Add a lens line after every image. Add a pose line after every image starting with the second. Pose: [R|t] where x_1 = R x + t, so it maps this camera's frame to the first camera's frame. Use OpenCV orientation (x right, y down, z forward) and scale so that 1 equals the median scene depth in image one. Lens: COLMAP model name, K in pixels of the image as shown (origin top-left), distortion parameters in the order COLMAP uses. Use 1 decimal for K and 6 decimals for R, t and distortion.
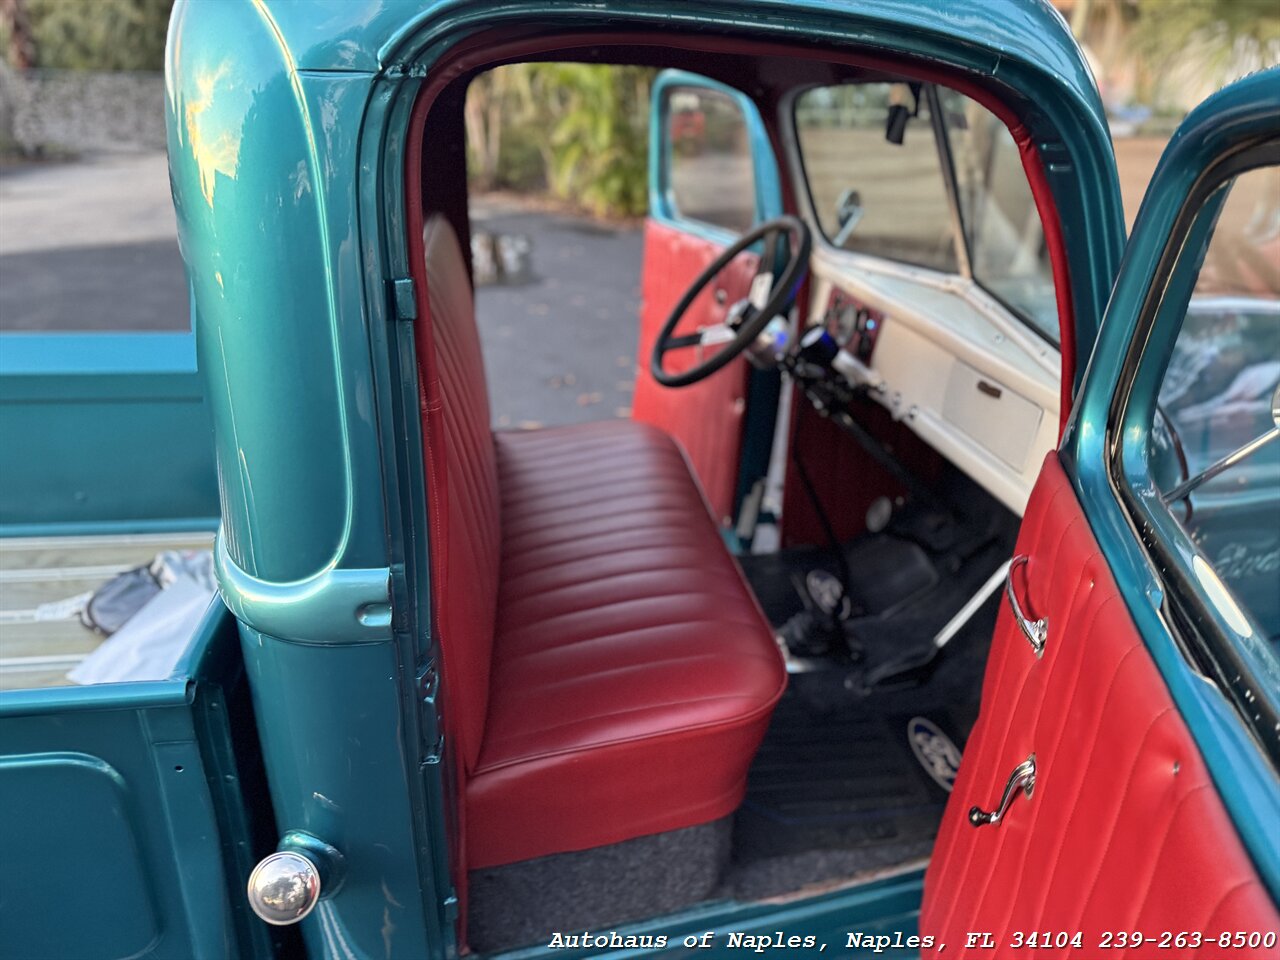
lens RADIAL K [[911.8, 0, 645.2], [0, 911.8, 482.0], [0, 0, 1]] dist [0.005176, -0.008260]
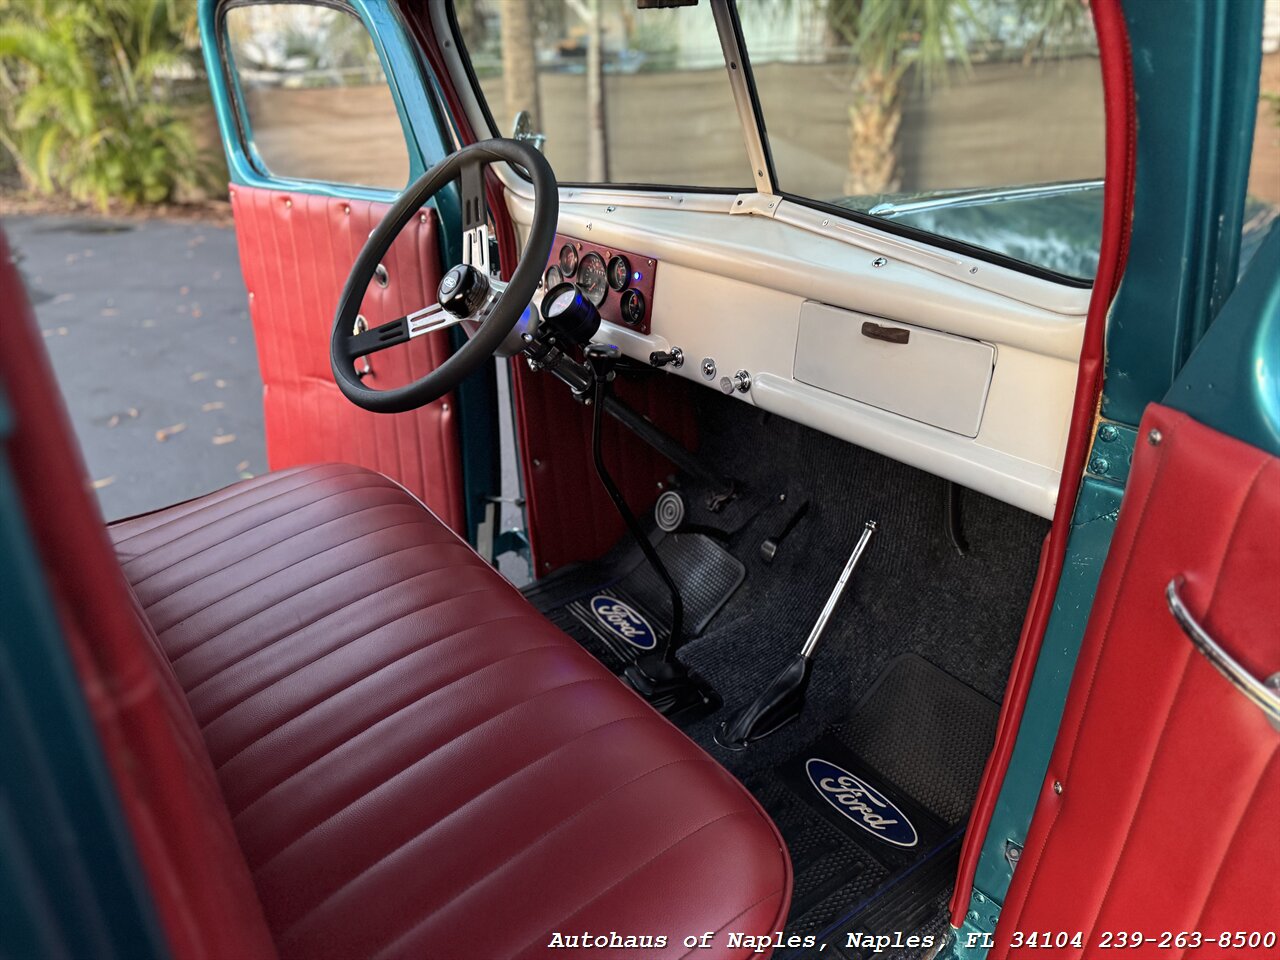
lens RADIAL K [[920.5, 0, 640.0], [0, 920.5, 480.0], [0, 0, 1]] dist [0.086444, -0.089977]
pose [[0.891878, -0.230311, 0.389243, -0.080223], [0.219725, 0.972887, 0.072189, -0.058165], [-0.395315, 0.021143, 0.918302, 0.276856]]
